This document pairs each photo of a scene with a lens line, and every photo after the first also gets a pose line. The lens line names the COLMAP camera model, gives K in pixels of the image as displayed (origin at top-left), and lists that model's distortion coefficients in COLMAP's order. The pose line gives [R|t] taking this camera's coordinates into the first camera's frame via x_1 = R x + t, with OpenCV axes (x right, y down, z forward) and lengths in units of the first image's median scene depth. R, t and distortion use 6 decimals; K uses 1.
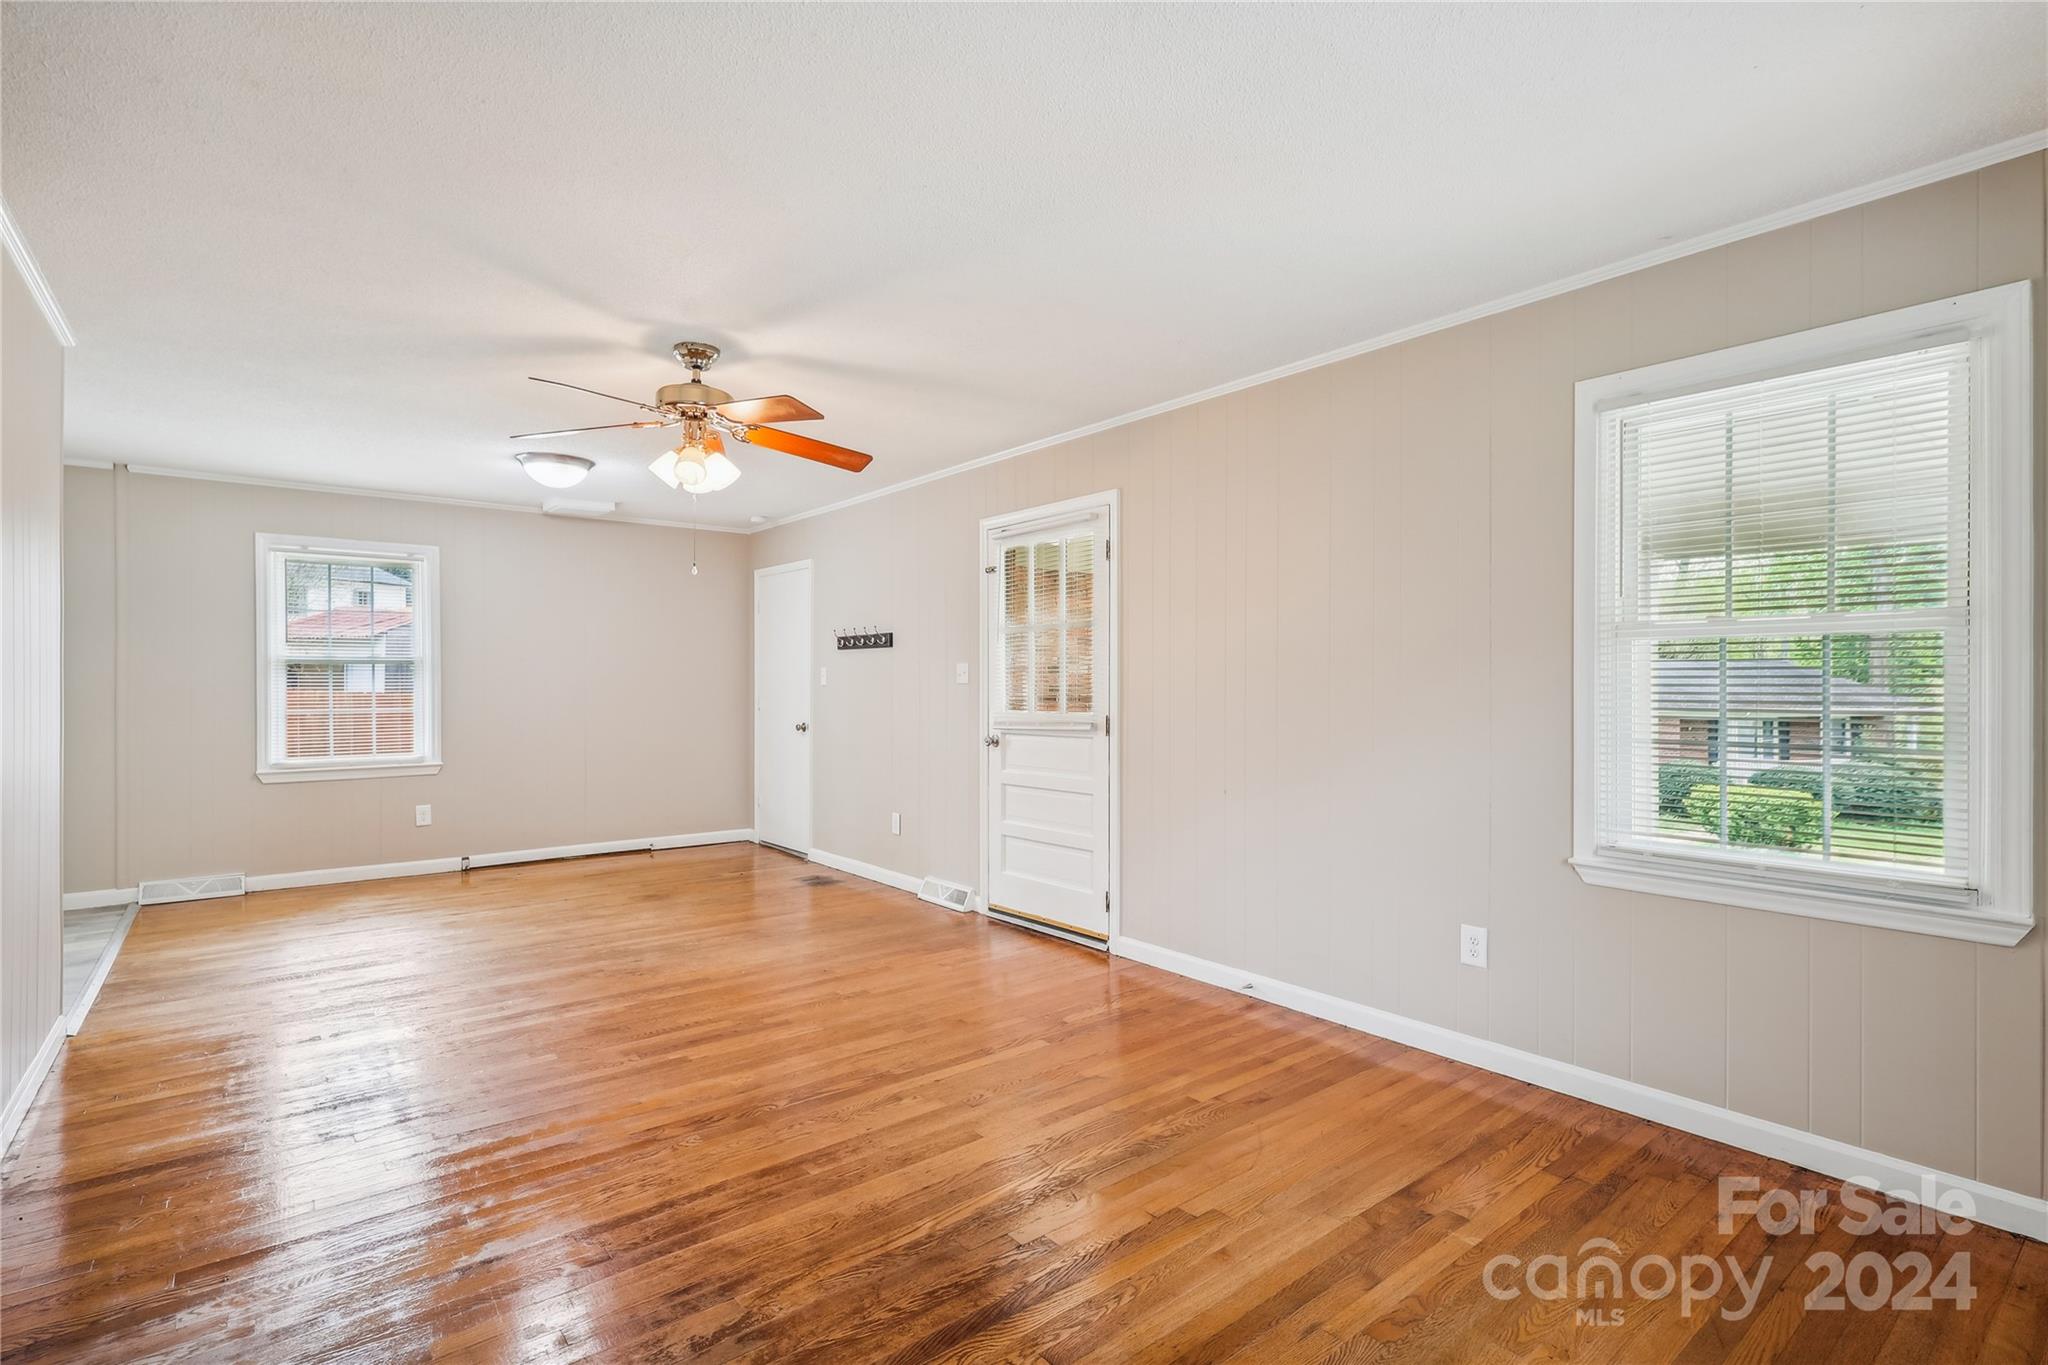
lens RADIAL K [[964.7, 0, 1024.0], [0, 964.7, 682.5], [0, 0, 1]] dist [0.002759, 0.000677]
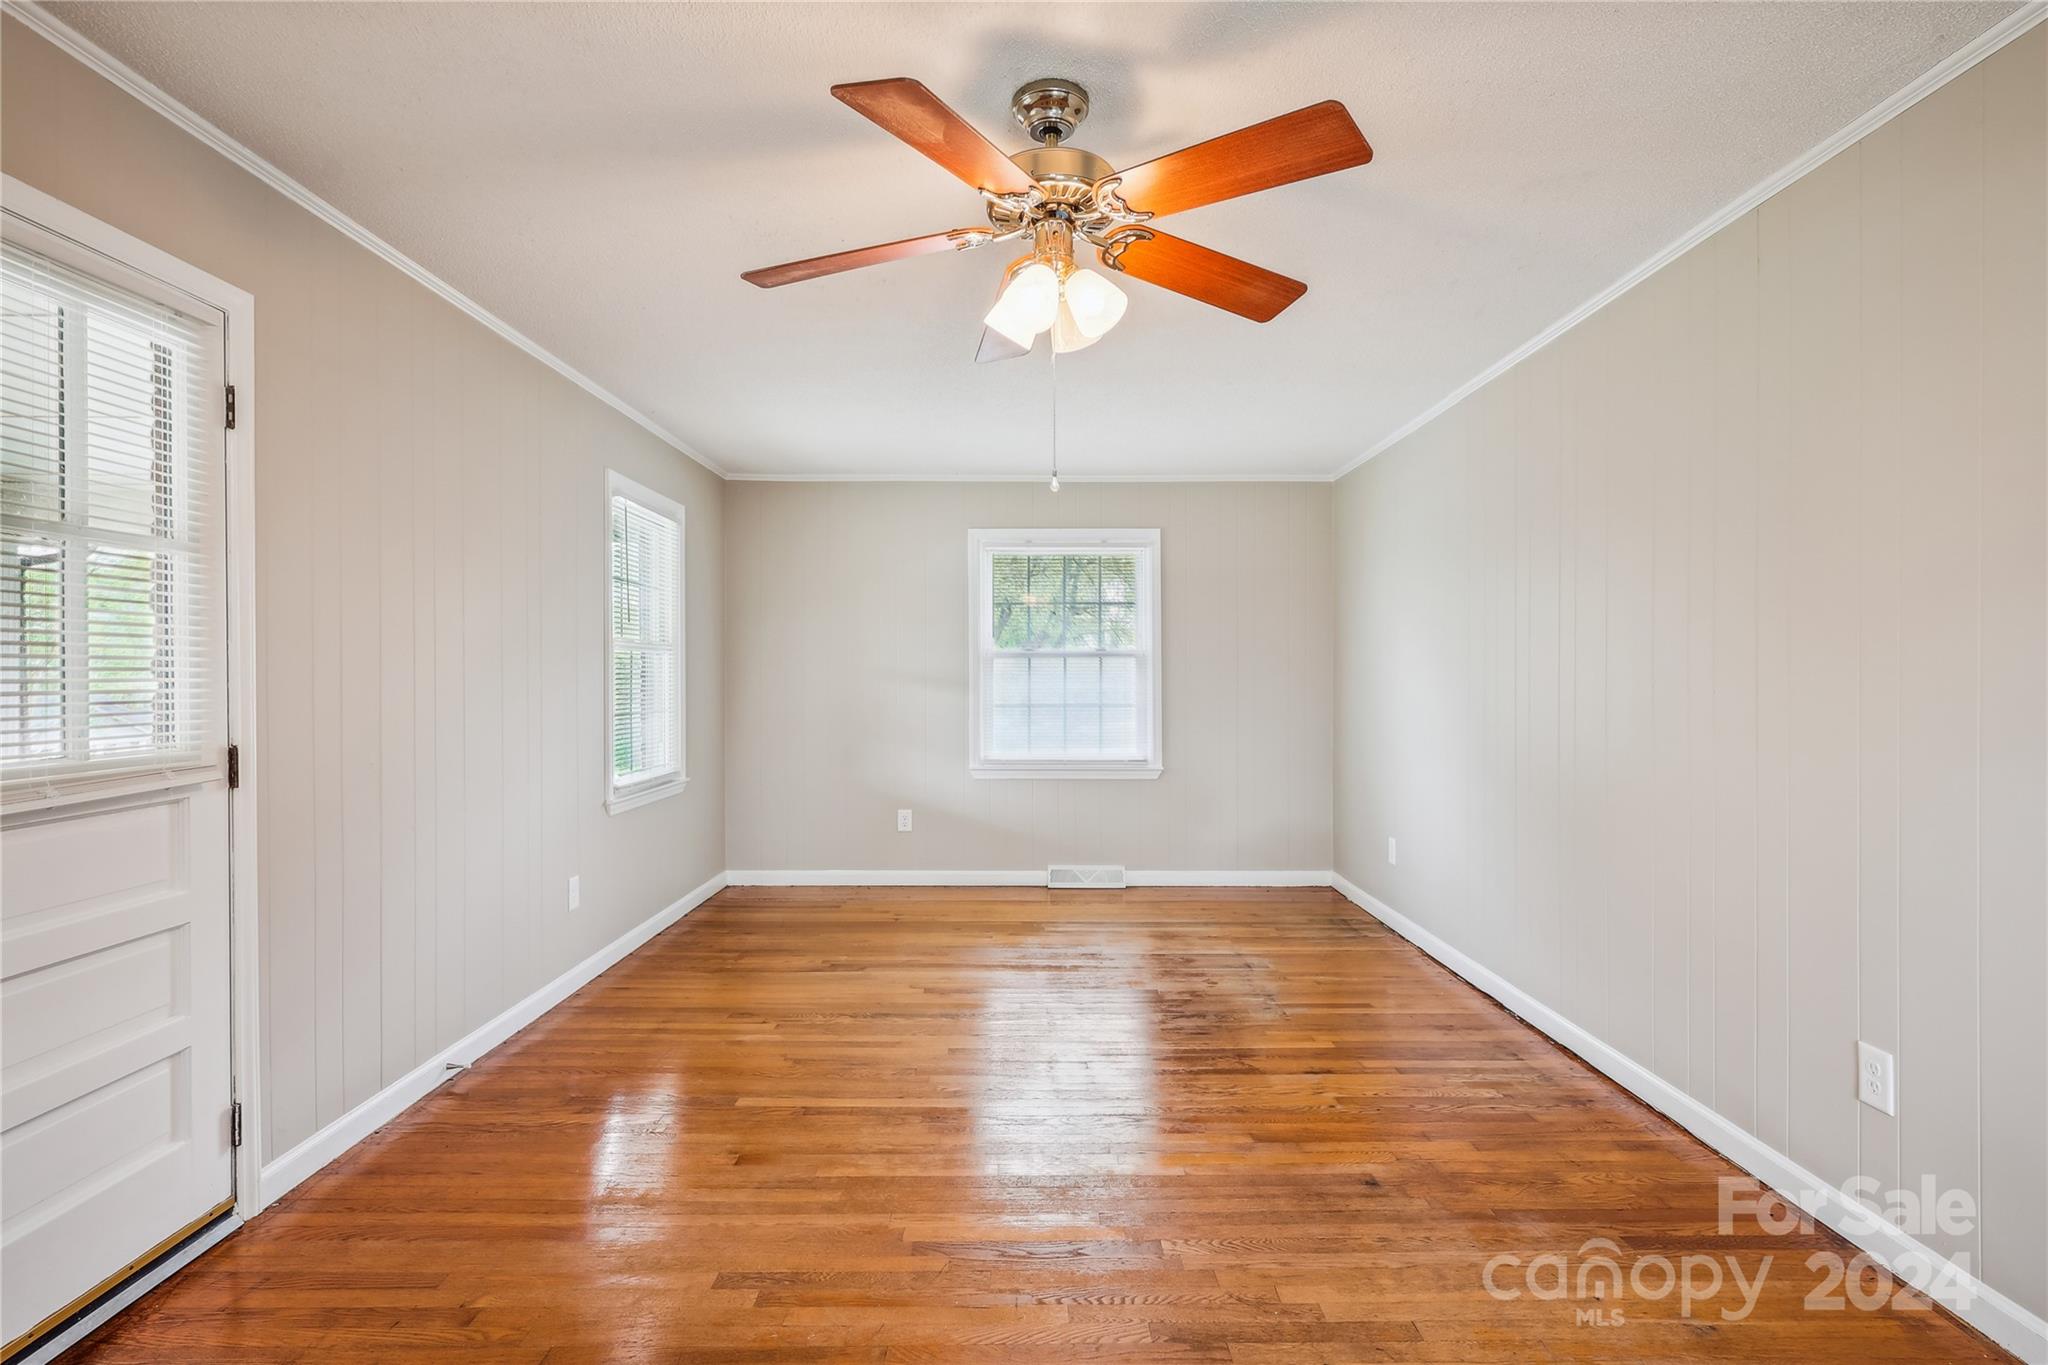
lens RADIAL K [[1005.7, 0, 1024.0], [0, 1005.7, 682.5], [0, 0, 1]] dist [0.002248, 0.000655]
pose [[-0.774087, -0.004001, 0.633067, -0.733091], [-0.000167, 0.999981, 0.006115, -0.001566], [-0.633080, 0.004628, -0.774073, 1.529029]]
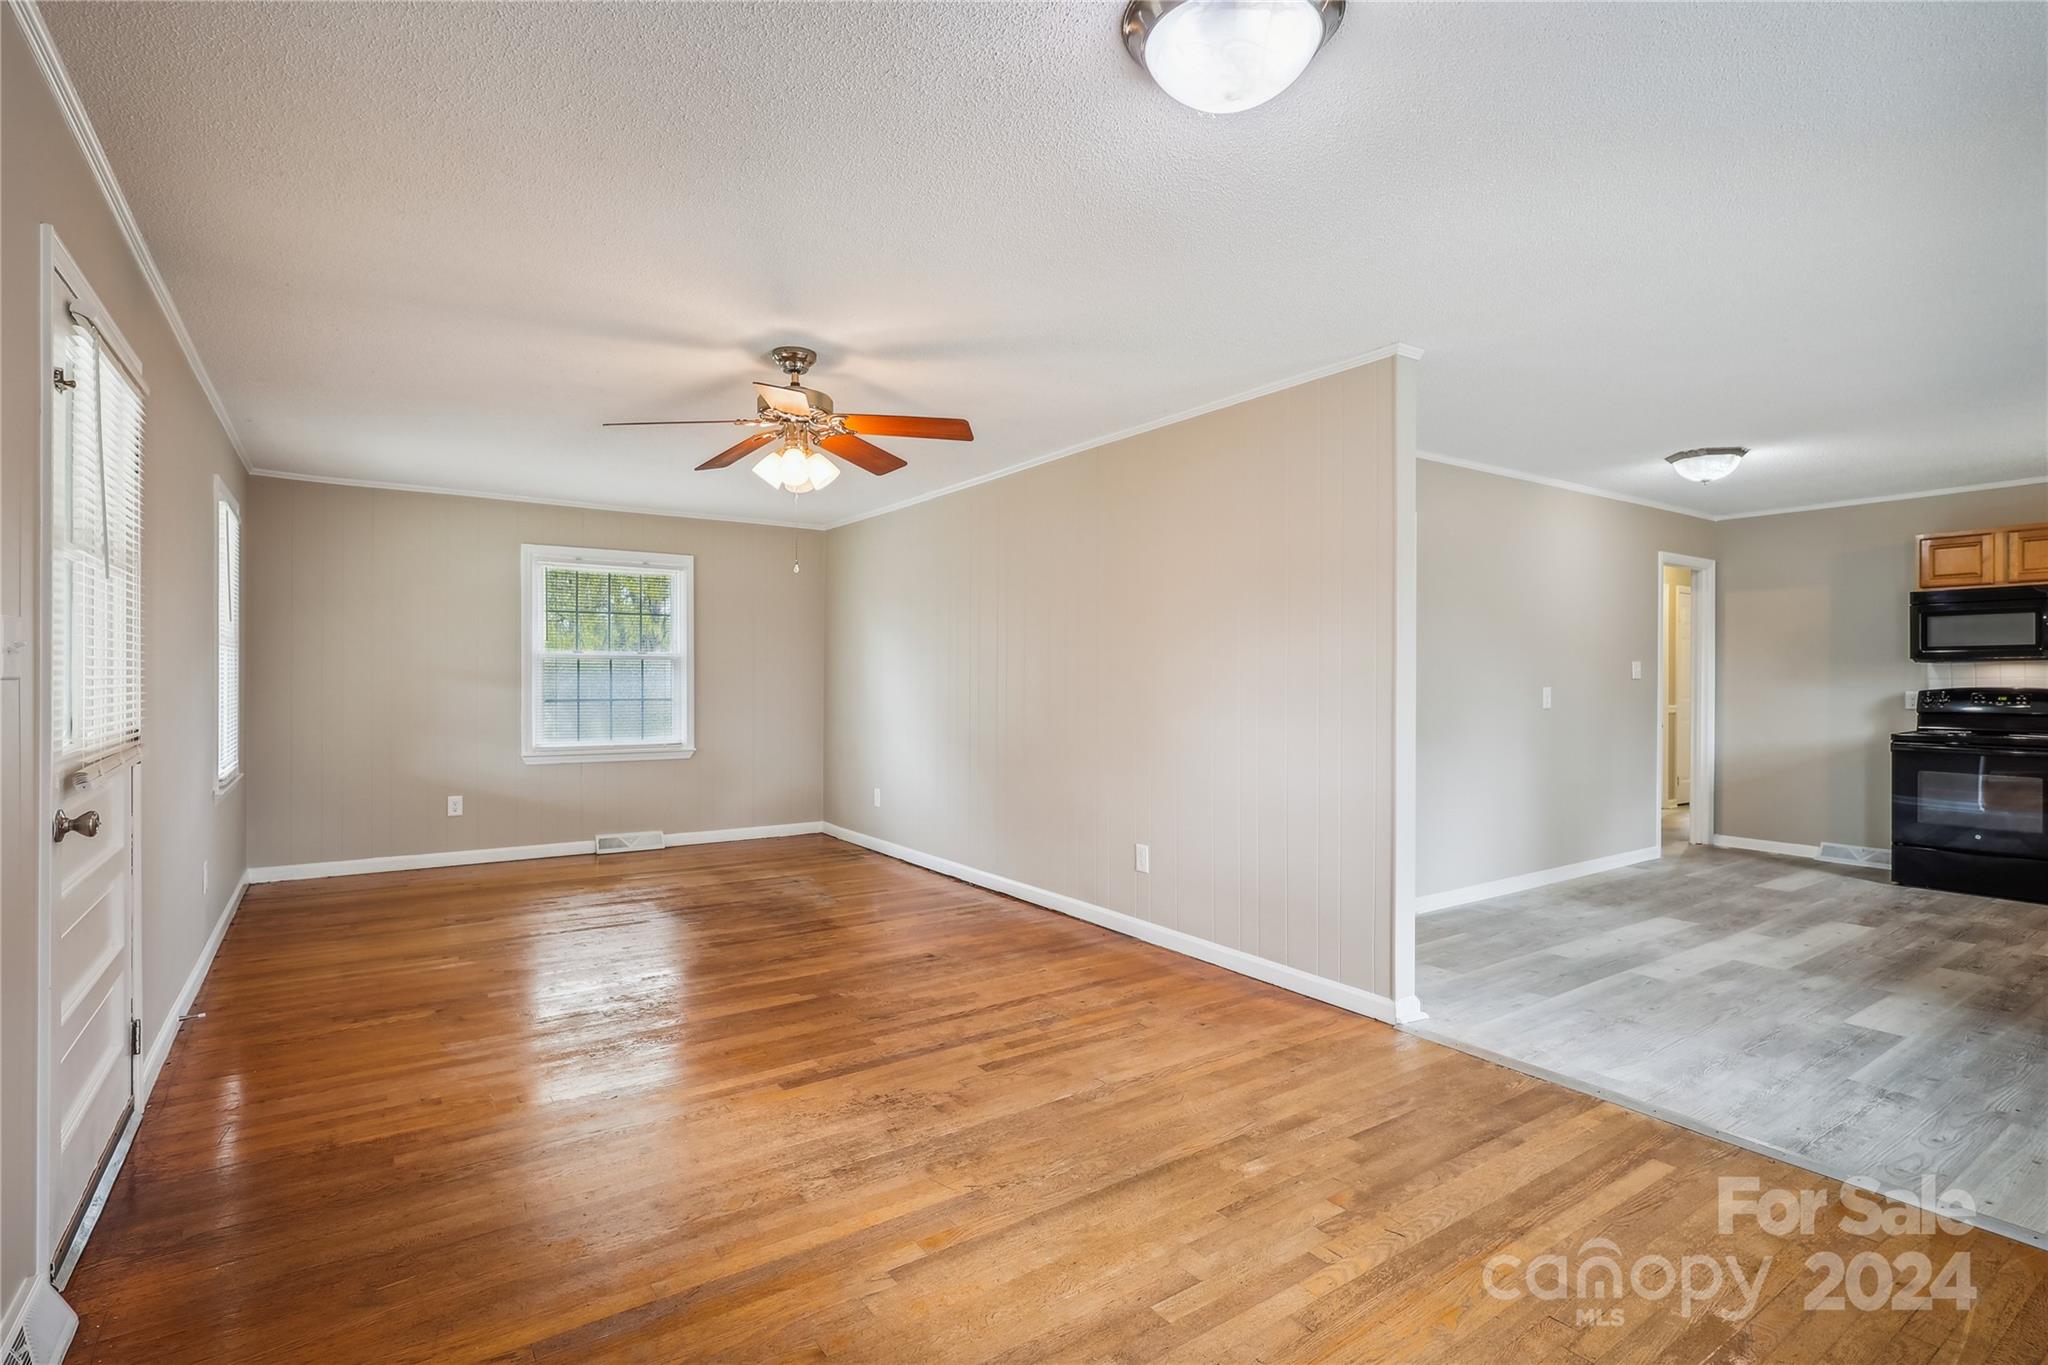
lens RADIAL K [[988.9, 0, 1024.0], [0, 988.9, 682.5], [0, 0, 1]] dist [-0.001661, -0.000055]
pose [[-0.996812, -0.005233, 0.079613, -0.690586], [-0.004804, 0.999973, 0.005573, -0.001189], [-0.079640, 0.005172, -0.996810, 2.102566]]
